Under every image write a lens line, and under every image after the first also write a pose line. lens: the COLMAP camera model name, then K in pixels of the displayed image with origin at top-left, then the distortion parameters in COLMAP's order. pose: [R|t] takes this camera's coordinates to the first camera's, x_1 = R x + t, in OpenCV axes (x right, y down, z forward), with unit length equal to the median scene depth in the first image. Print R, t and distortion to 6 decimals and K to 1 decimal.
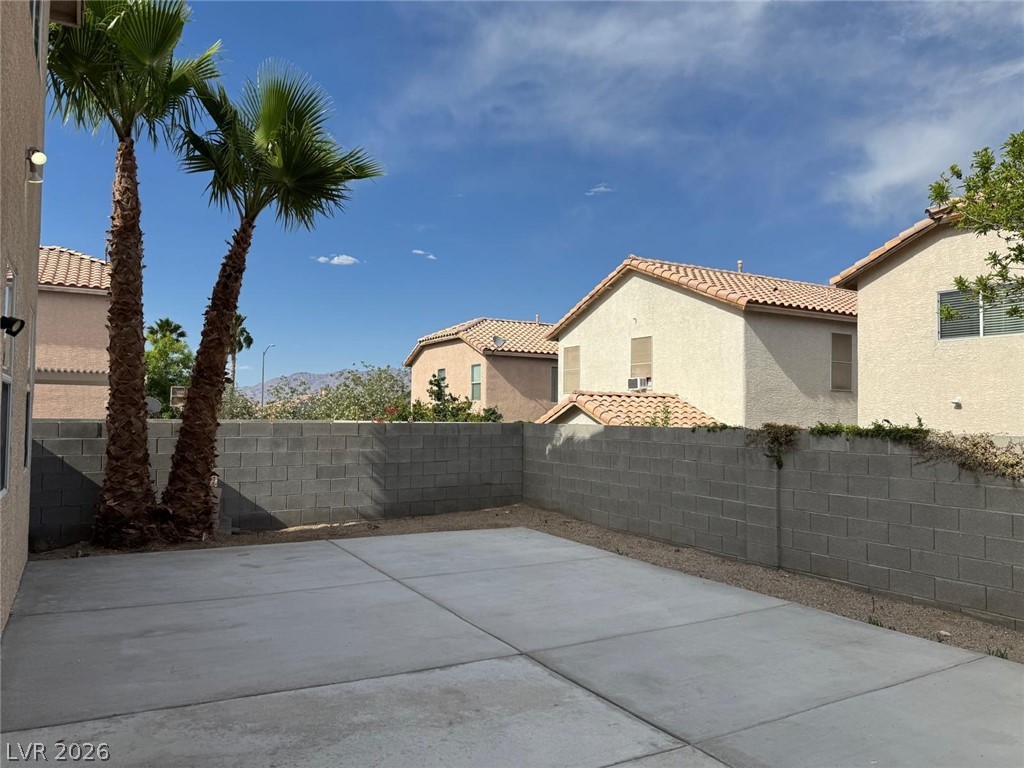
lens RADIAL K [[723.2, 0, 522.8], [0, 723.2, 385.0], [0, 0, 1]] dist [0.025928, -0.035941]
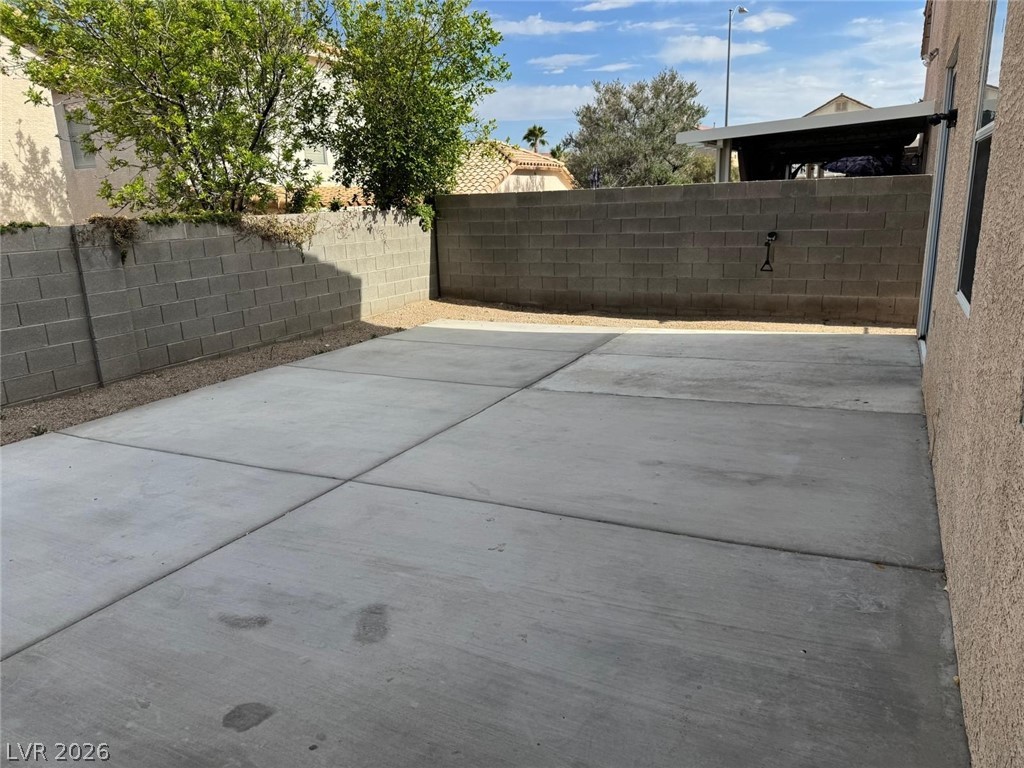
lens RADIAL K [[723.2, 0, 520.7], [0, 723.2, 388.1], [0, 0, 1]] dist [0.025928, -0.035941]
pose [[-0.533182, -0.208930, 0.819796, -1.013853], [-0.005390, 0.969844, 0.243665, 0.060570], [-0.845984, 0.125499, -0.518229, 1.627998]]
